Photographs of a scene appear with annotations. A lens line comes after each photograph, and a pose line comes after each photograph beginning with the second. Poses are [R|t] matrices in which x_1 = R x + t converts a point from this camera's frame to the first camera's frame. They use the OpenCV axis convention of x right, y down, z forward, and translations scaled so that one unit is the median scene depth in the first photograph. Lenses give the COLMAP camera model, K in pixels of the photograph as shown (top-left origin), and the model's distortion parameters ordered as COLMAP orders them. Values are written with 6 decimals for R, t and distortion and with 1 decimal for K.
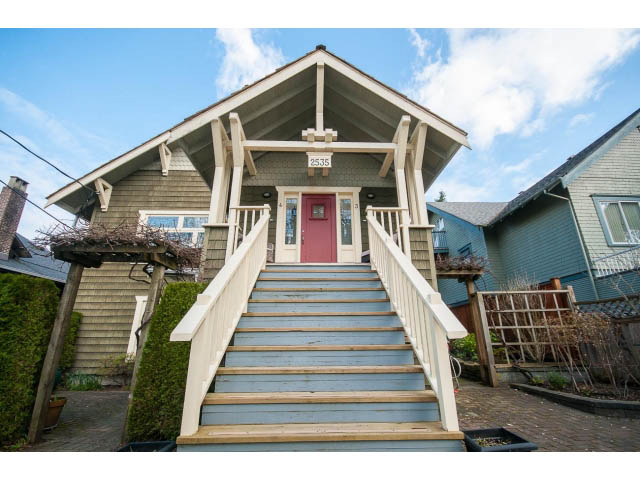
lens RADIAL K [[282.9, 0, 323.1], [0, 282.9, 243.9], [0, 0, 1]] dist [0.011660, -0.012862]
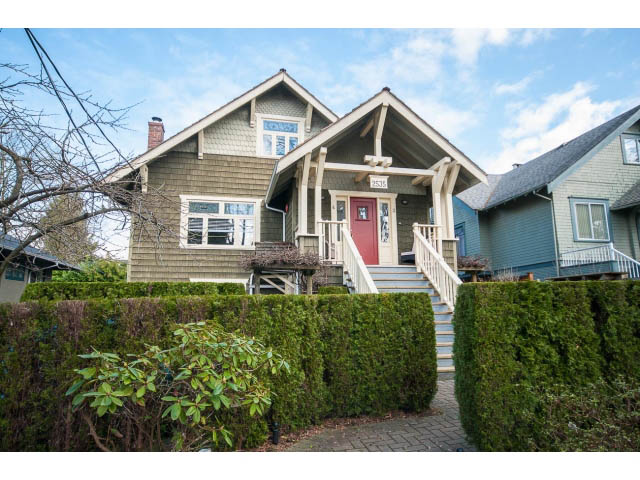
lens RADIAL K [[397.8, 0, 320.0], [0, 397.8, 240.0], [0, 0, 1]] dist [0.026224, 0.002106]
pose [[0.982473, 0.025909, 0.184595, -0.564263], [-0.054320, 0.987107, 0.150562, -0.275957], [-0.178315, -0.157950, 0.971214, -0.702940]]
